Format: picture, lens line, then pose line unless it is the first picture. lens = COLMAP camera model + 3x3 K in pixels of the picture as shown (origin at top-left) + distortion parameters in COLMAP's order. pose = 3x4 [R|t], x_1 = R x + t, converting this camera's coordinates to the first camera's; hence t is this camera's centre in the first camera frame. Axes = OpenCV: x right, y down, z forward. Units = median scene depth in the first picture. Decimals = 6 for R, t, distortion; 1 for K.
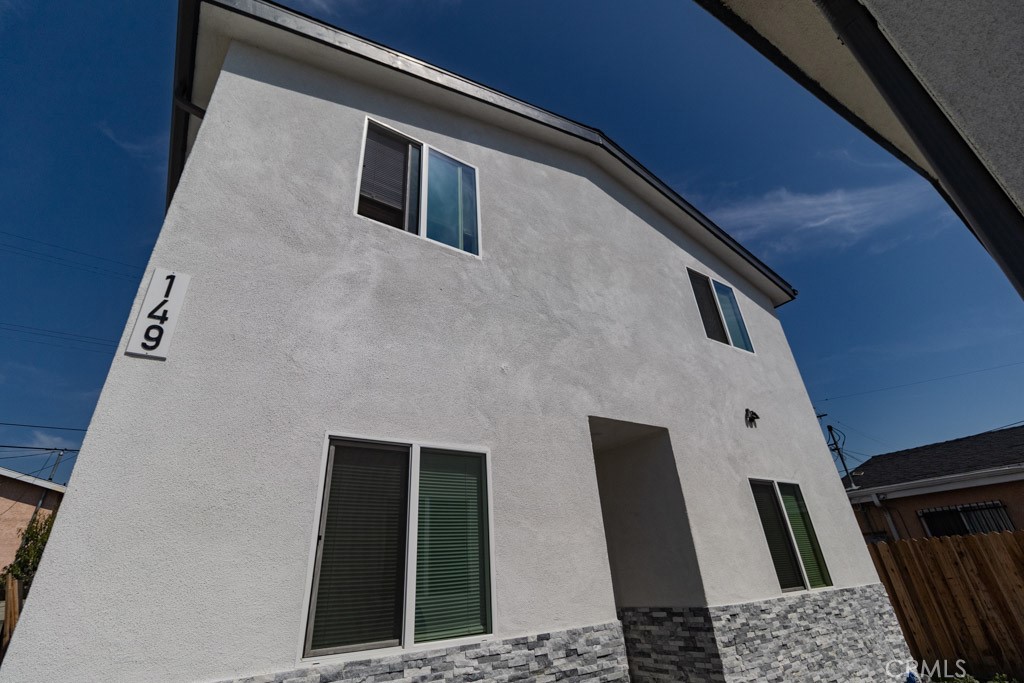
lens RADIAL K [[465.4, 0, 510.2], [0, 465.4, 338.2], [0, 0, 1]] dist [0.007132, 0.000501]
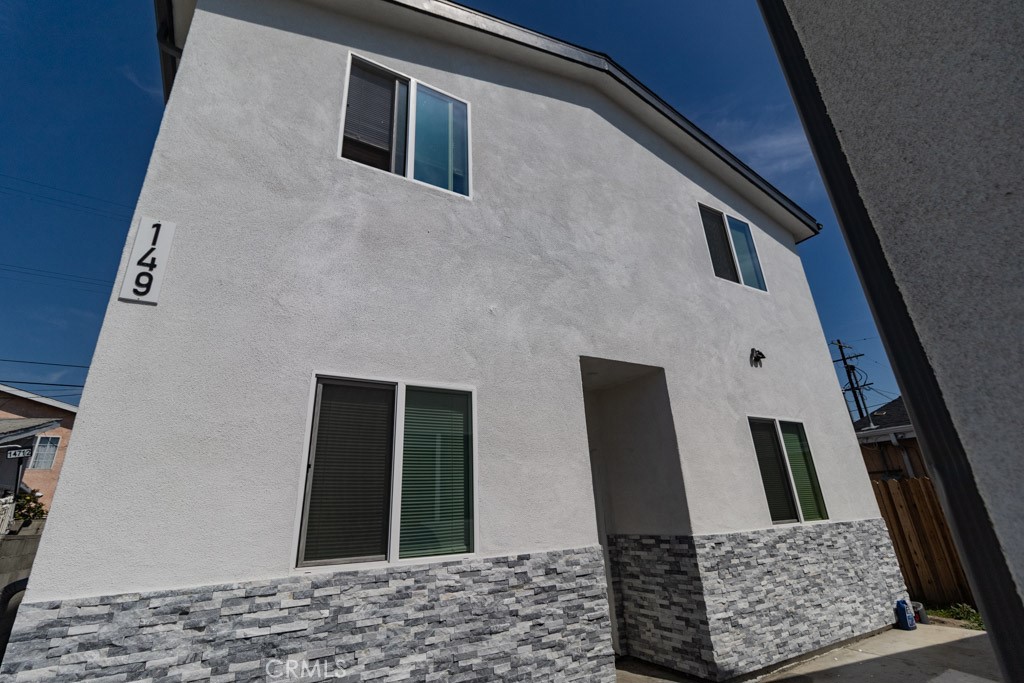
lens RADIAL K [[465.4, 0, 516.0], [0, 465.4, 335.5], [0, 0, 1]] dist [0.007132, 0.000501]
pose [[0.997687, -0.006739, -0.067637, 0.102649], [0.014660, 0.992987, 0.117308, 0.001909], [0.066372, -0.118028, 0.990790, -0.009395]]
